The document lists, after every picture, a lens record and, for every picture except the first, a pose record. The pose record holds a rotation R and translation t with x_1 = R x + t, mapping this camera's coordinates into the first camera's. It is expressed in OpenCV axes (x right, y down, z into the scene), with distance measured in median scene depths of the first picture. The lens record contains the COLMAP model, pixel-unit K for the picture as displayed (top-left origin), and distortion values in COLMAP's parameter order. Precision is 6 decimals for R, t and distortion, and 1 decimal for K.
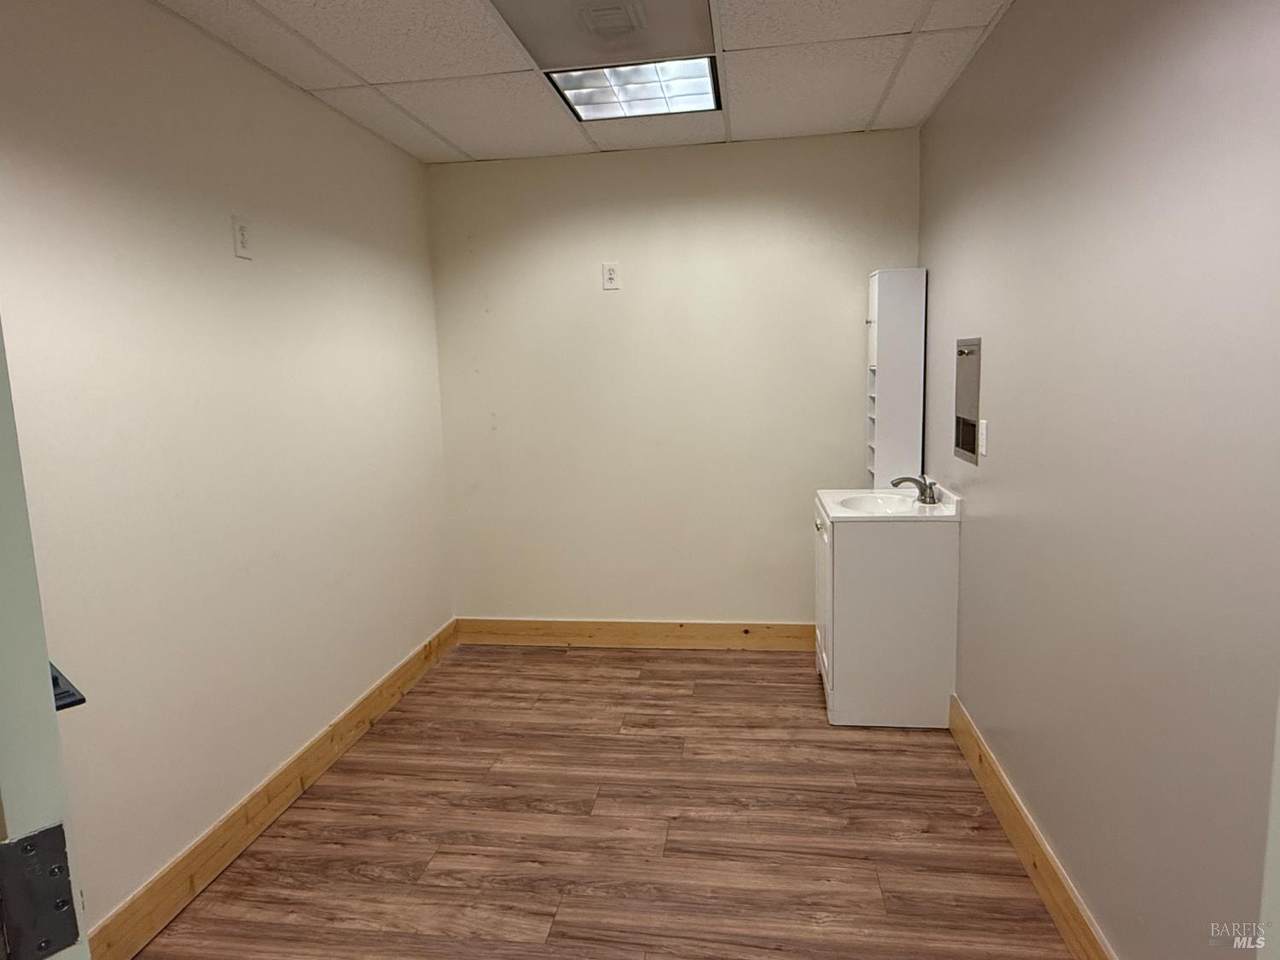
lens RADIAL K [[817.5, 0, 636.8], [0, 817.5, 481.8], [0, 0, 1]] dist [-0.001903, -0.000150]
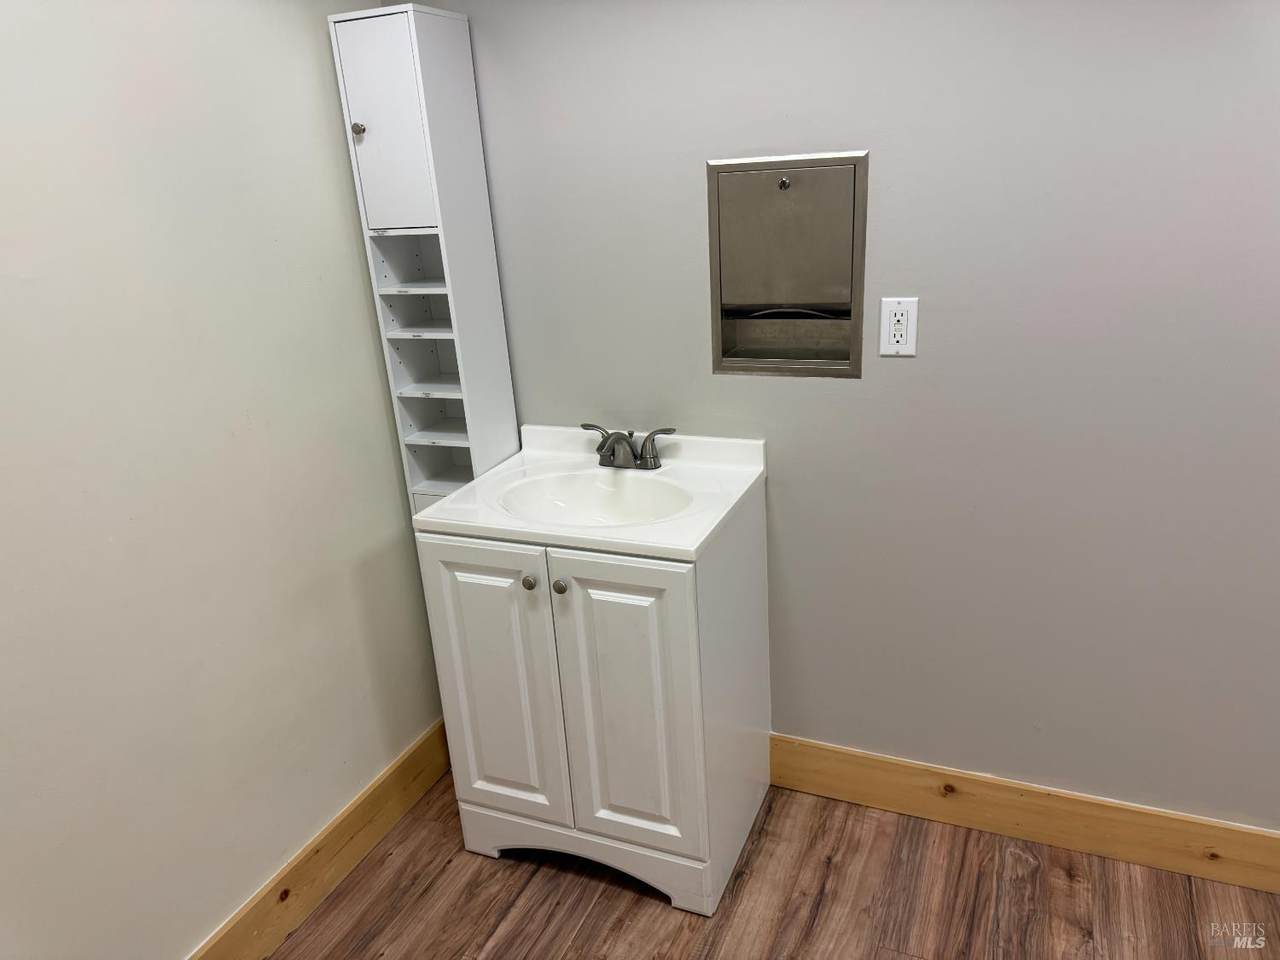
lens RADIAL K [[896.4, 0, 641.5], [0, 896.4, 485.7], [0, 0, 1]] dist [0.045087, -0.044500]
pose [[0.256277, -0.303163, 0.917831, -0.287112], [0.186720, 0.947185, 0.260723, -0.161242], [-0.948398, 0.104560, 0.299348, 1.074189]]
